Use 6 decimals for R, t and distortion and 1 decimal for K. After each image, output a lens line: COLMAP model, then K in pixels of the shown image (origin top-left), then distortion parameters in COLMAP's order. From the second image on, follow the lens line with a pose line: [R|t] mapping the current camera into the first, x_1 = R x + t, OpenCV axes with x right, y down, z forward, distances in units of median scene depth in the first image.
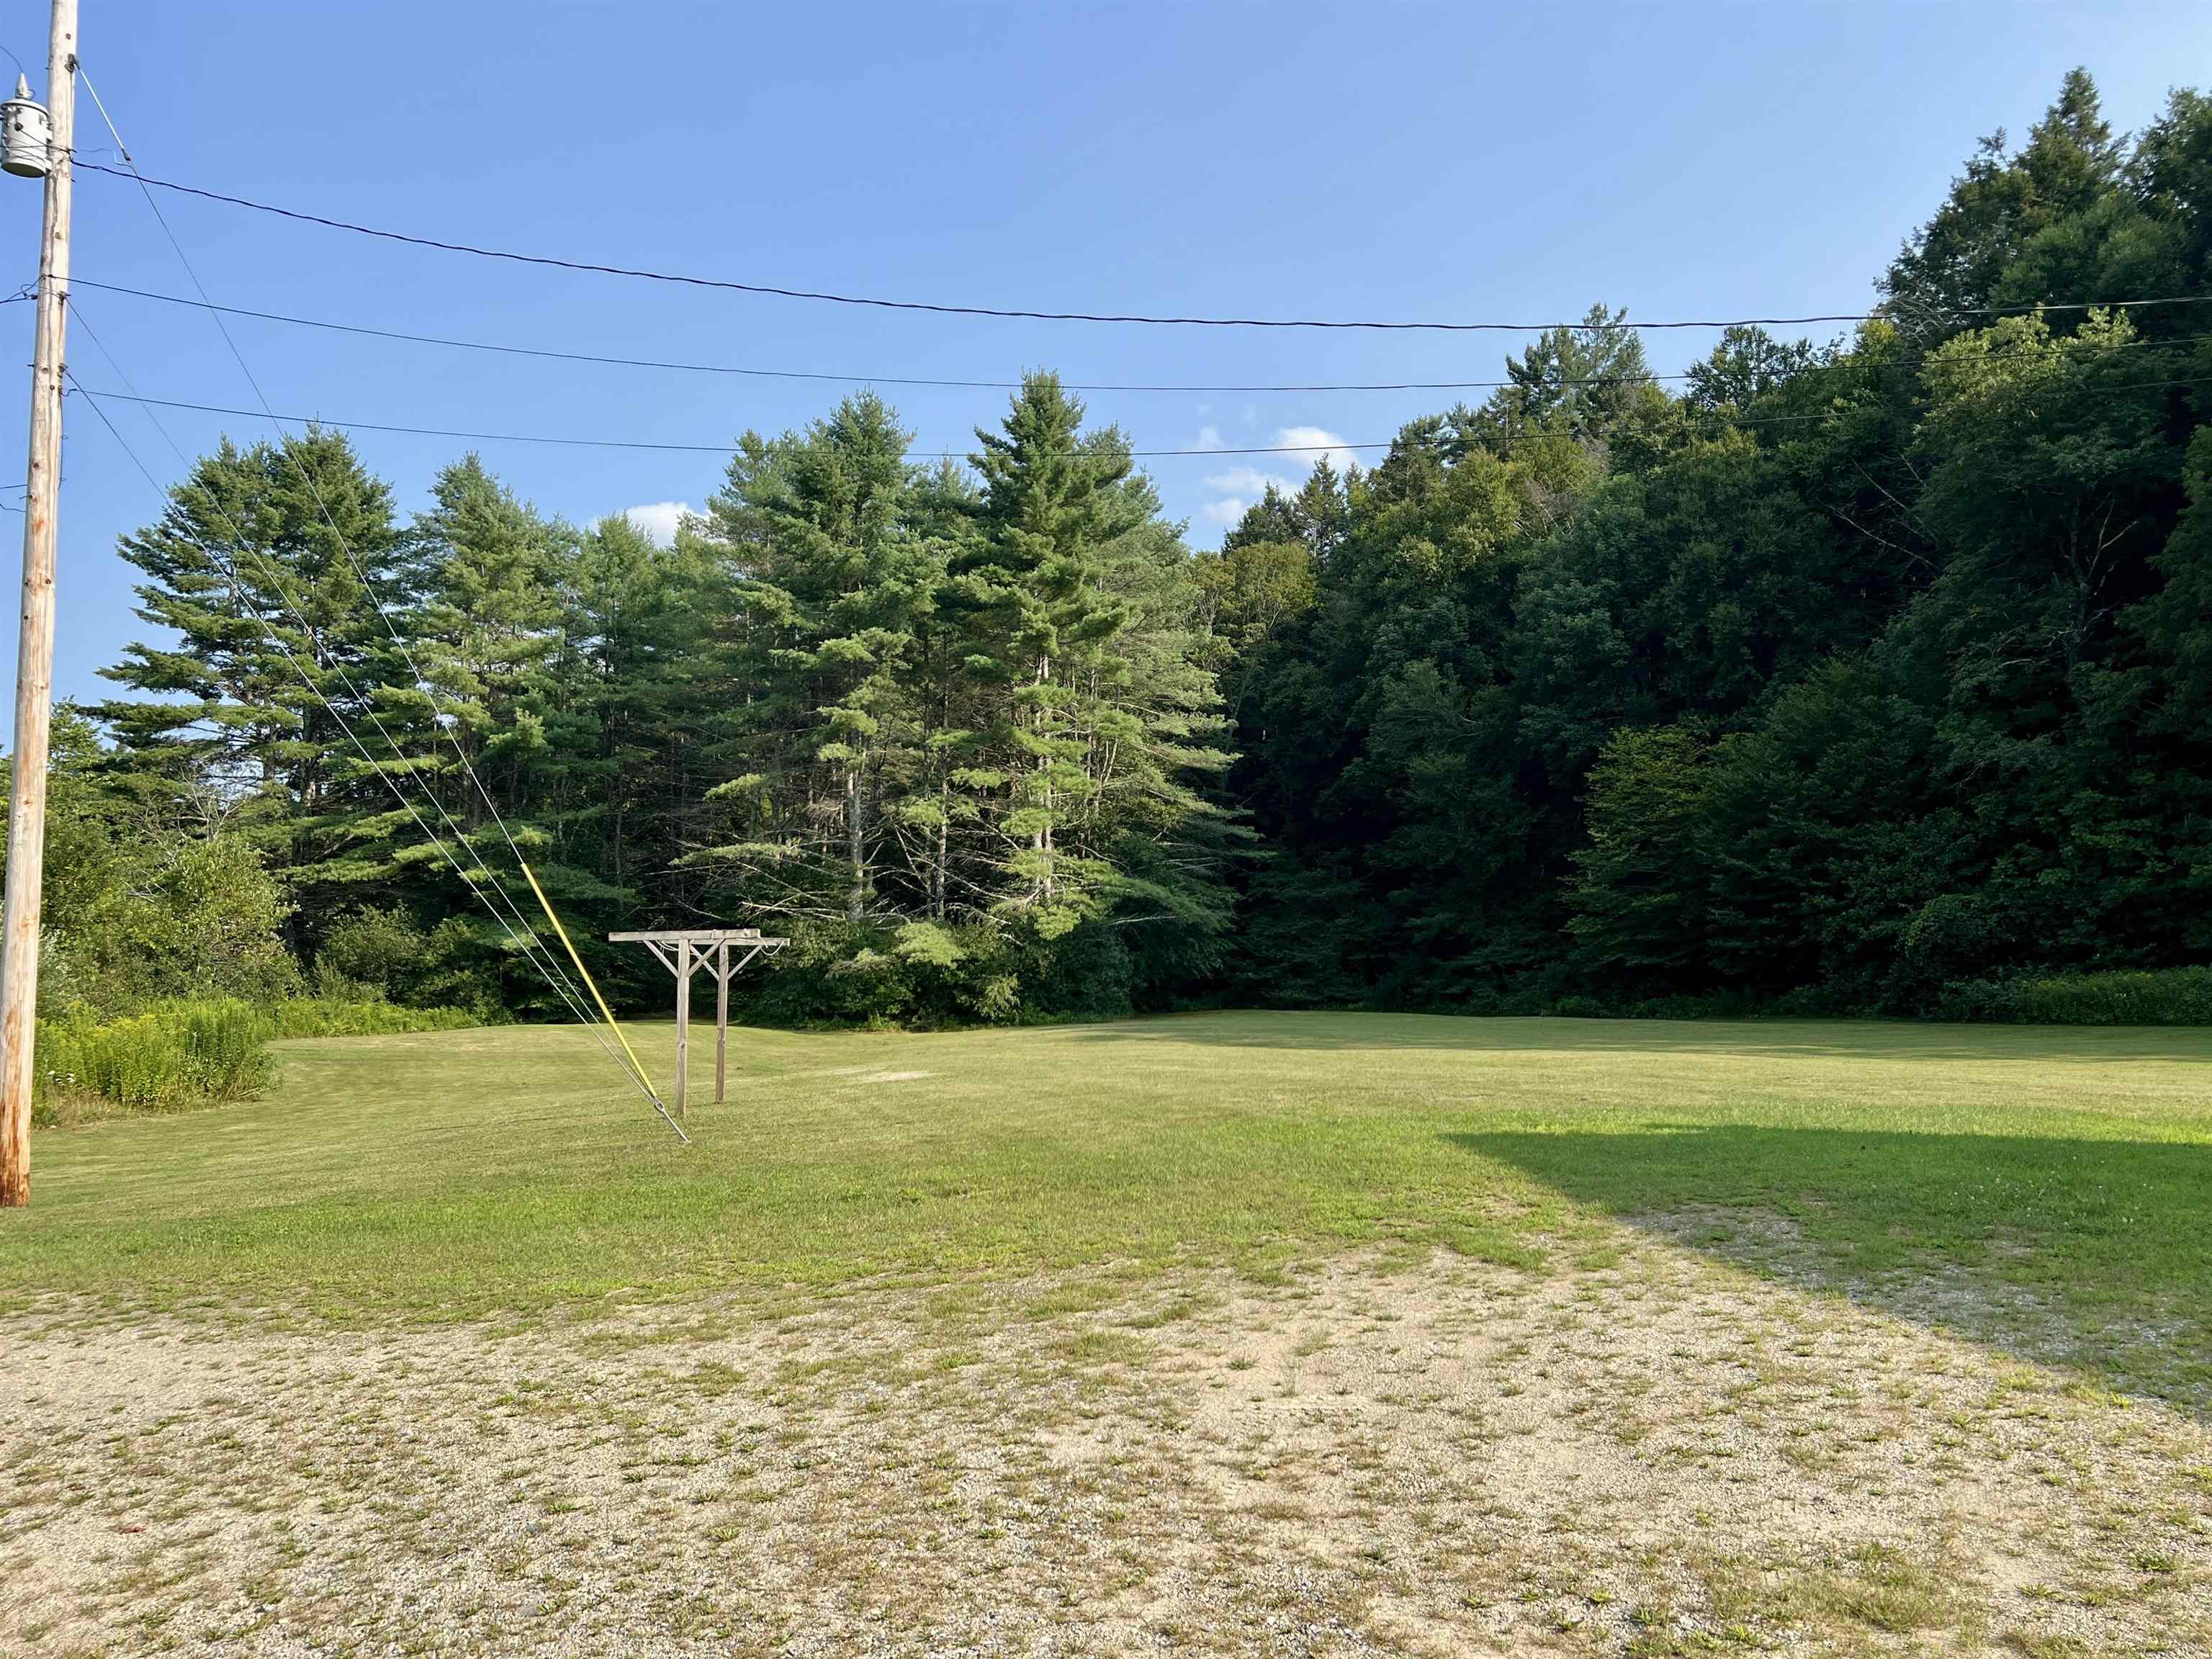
lens RADIAL K [[1748.0, 0, 1107.7], [0, 1748.0, 828.8], [0, 0, 1]] dist [0.010044, 0.000684]
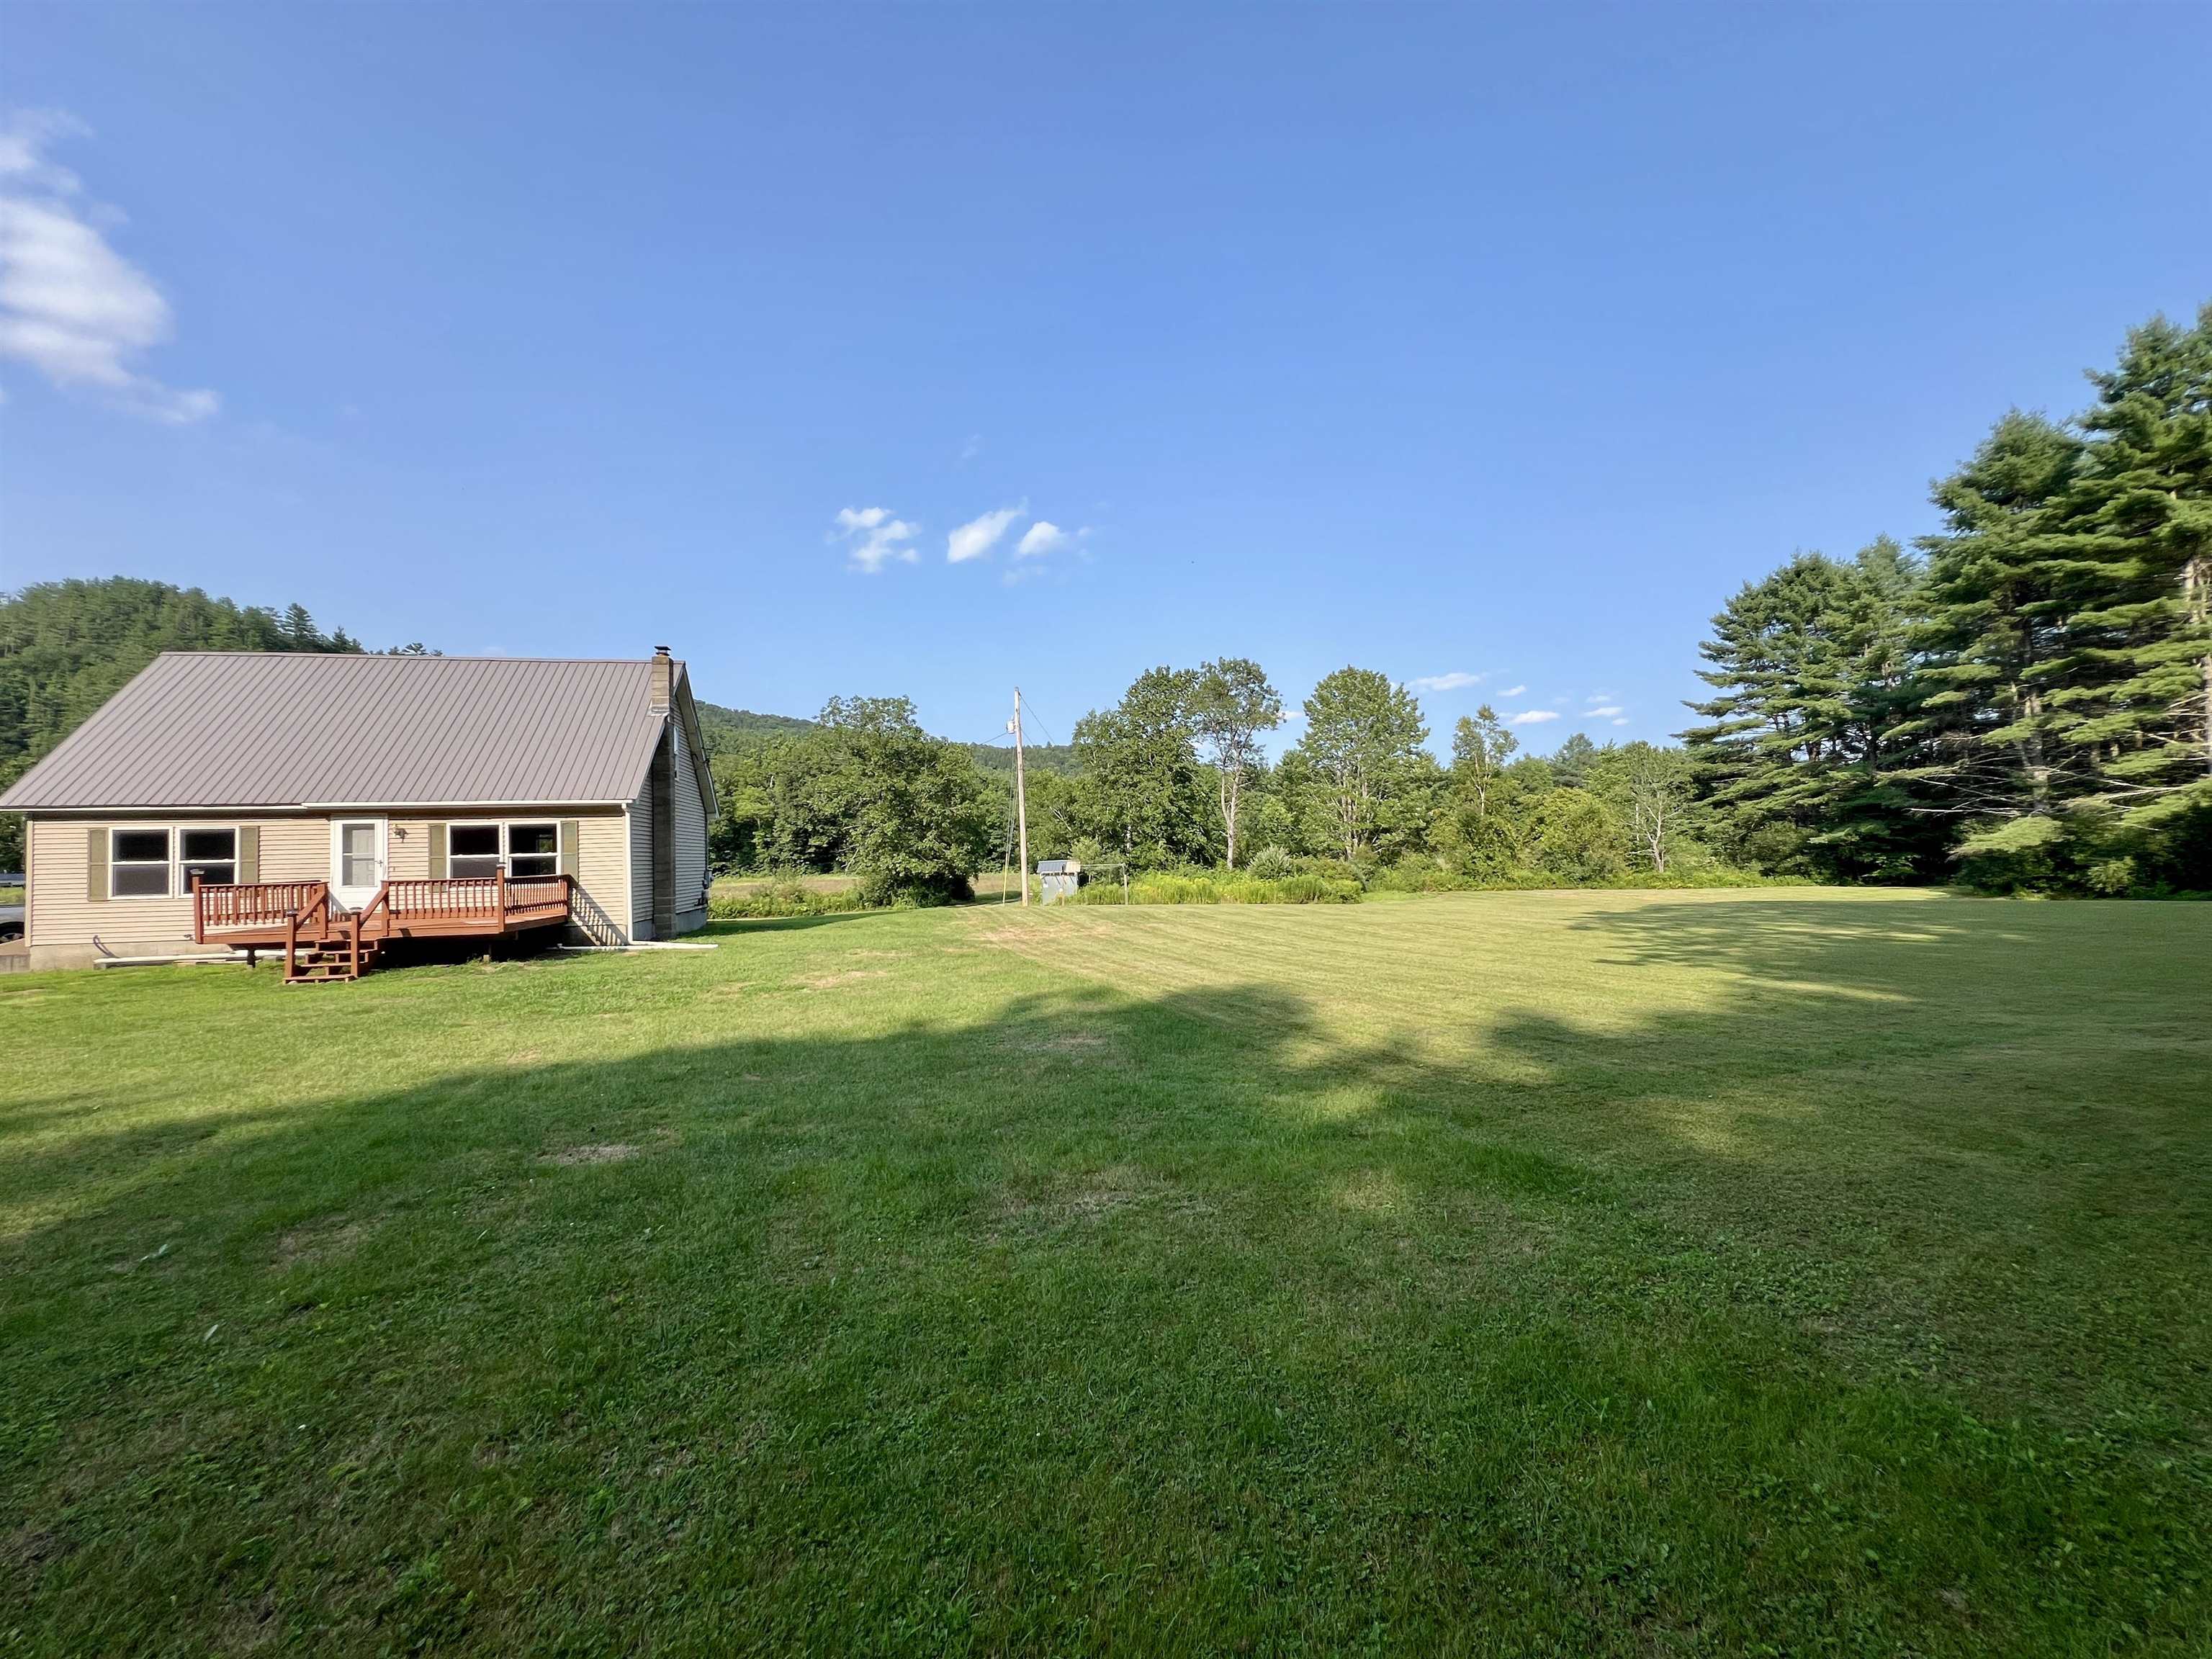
lens RADIAL K [[883.1, 0, 1106.0], [0, 883.1, 836.8], [0, 0, 1]] dist [-0.001872, -0.000102]
pose [[-0.027109, -0.028441, -0.999228, 0.541772], [0.102968, 0.994199, -0.031091, 0.017376], [0.994315, -0.103731, -0.024023, 0.322583]]
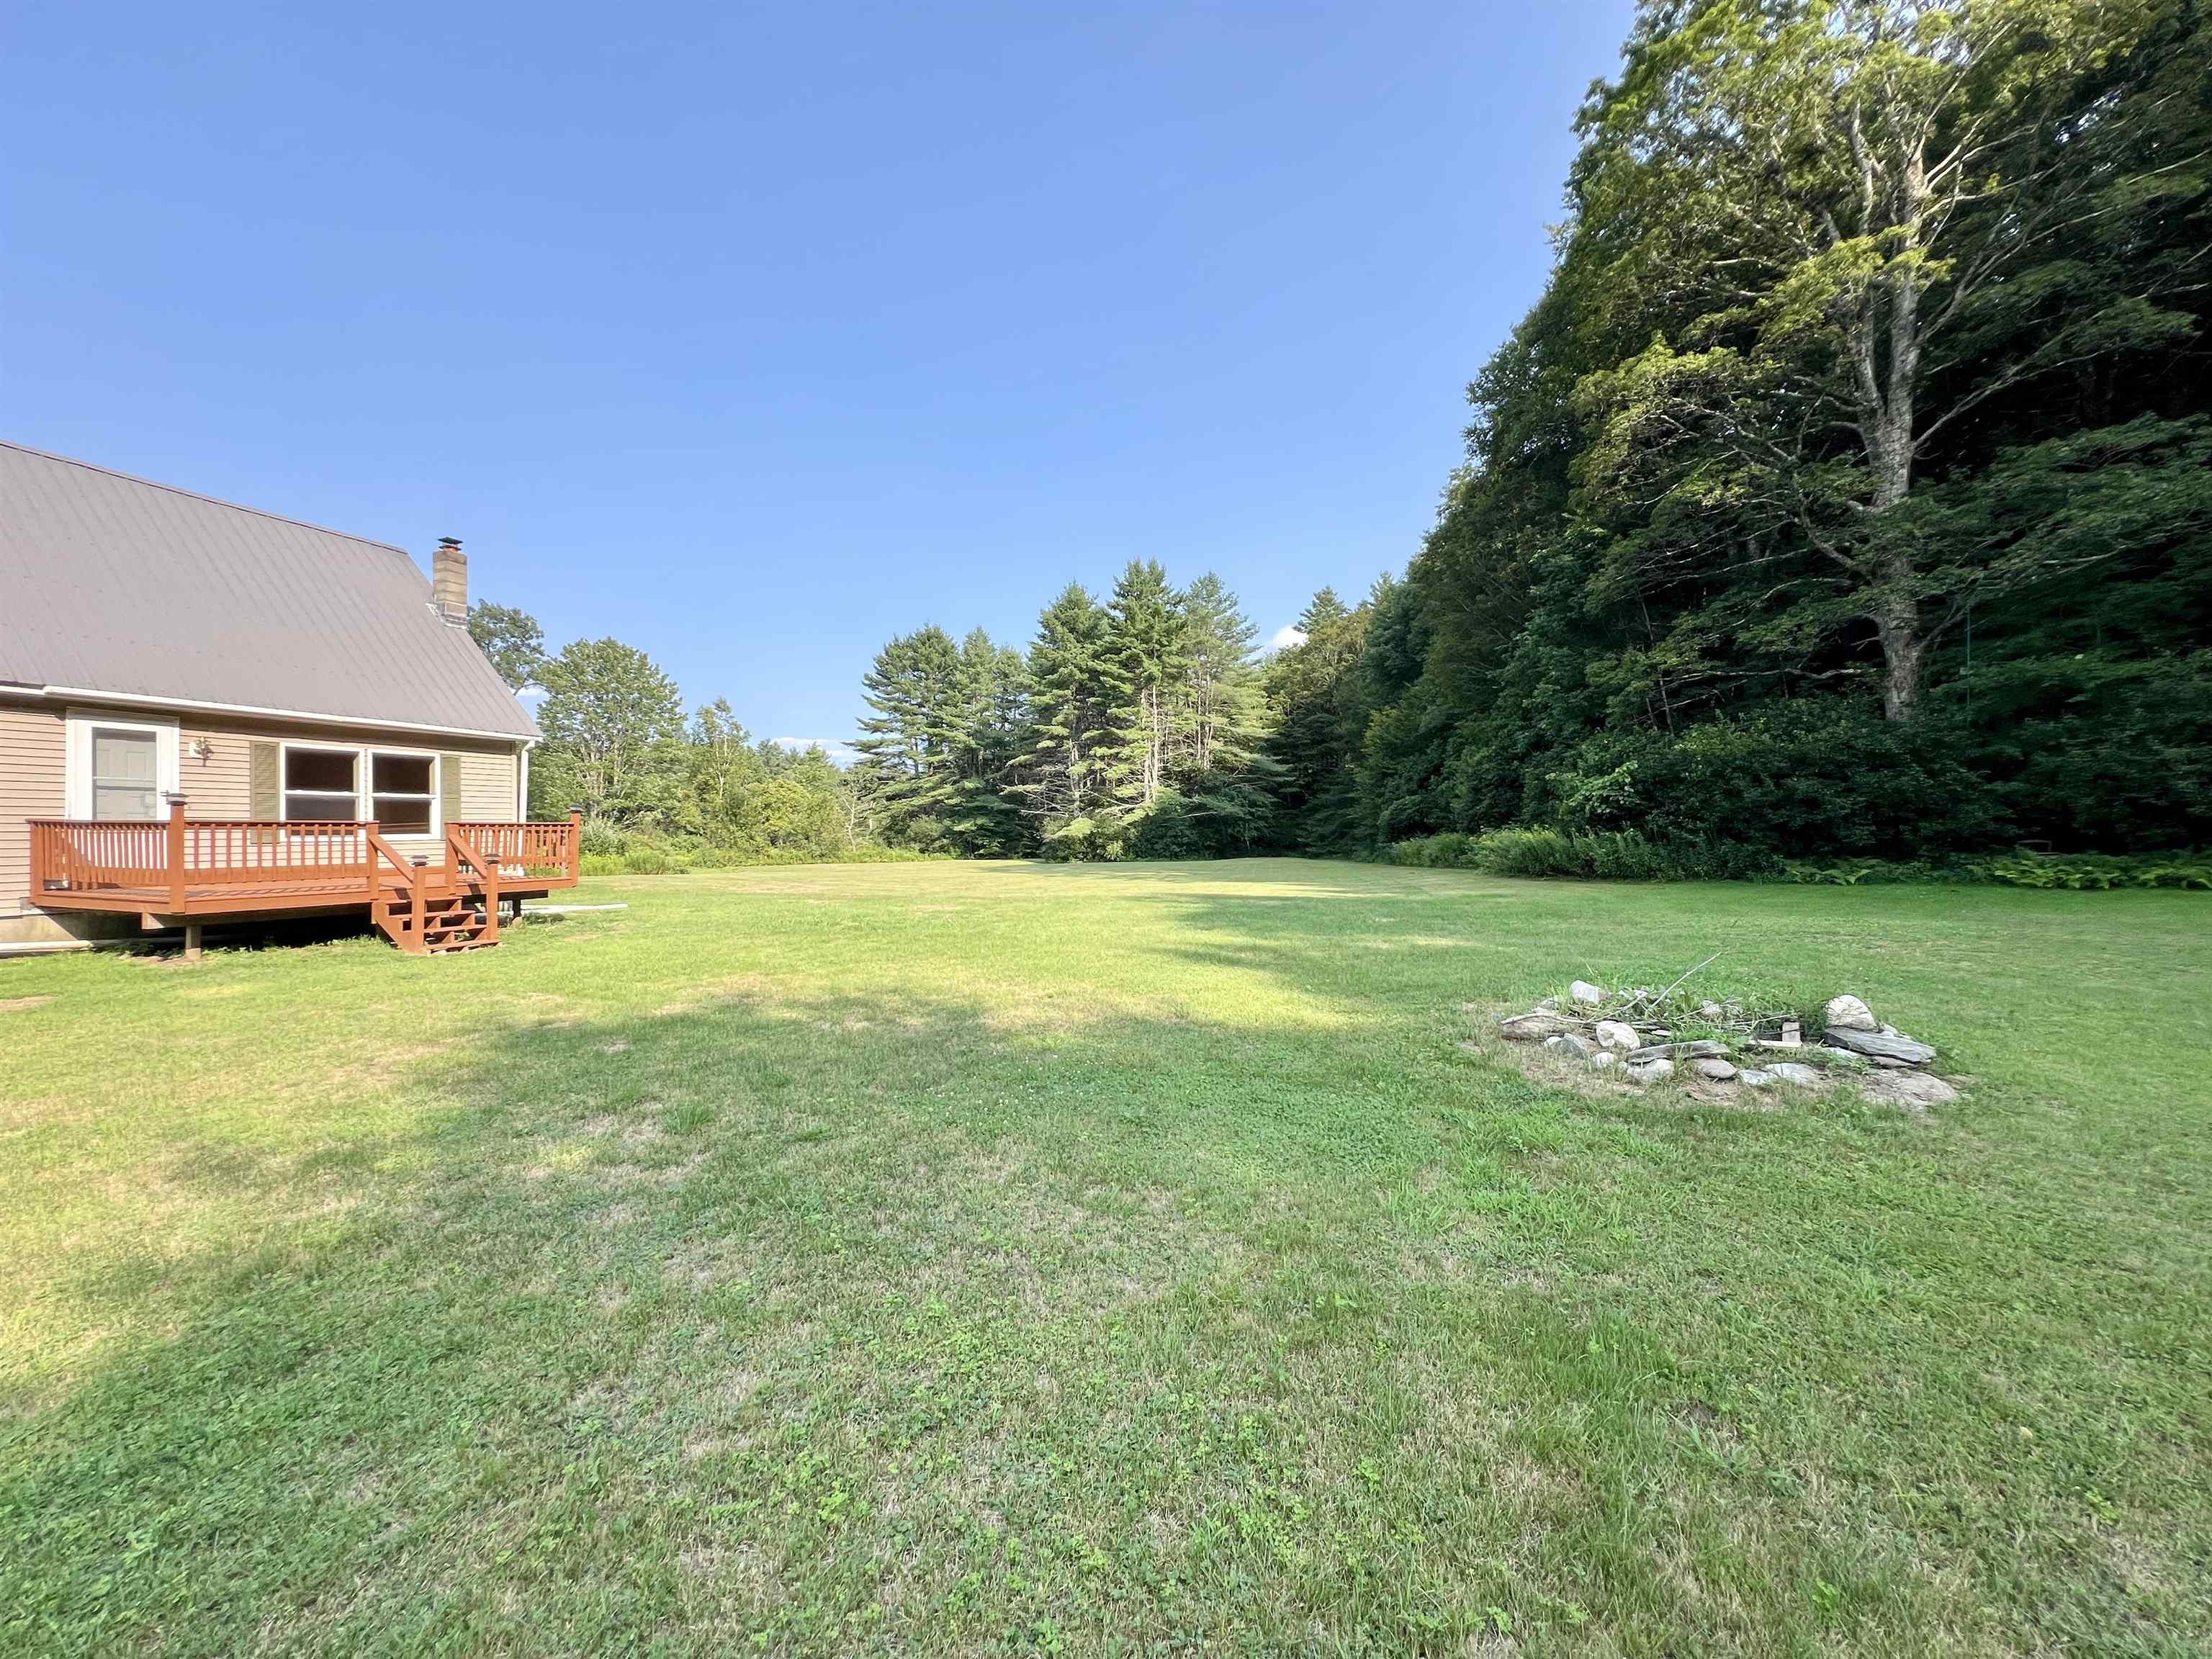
lens RADIAL K [[883.1, 0, 1109.4], [0, 883.1, 842.3], [0, 0, 1]] dist [-0.001872, -0.000102]
pose [[0.842326, -0.001329, -0.538967, 0.525041], [0.050538, 0.995786, 0.076527, -0.000585], [0.536594, -0.091699, 0.838843, 0.048152]]
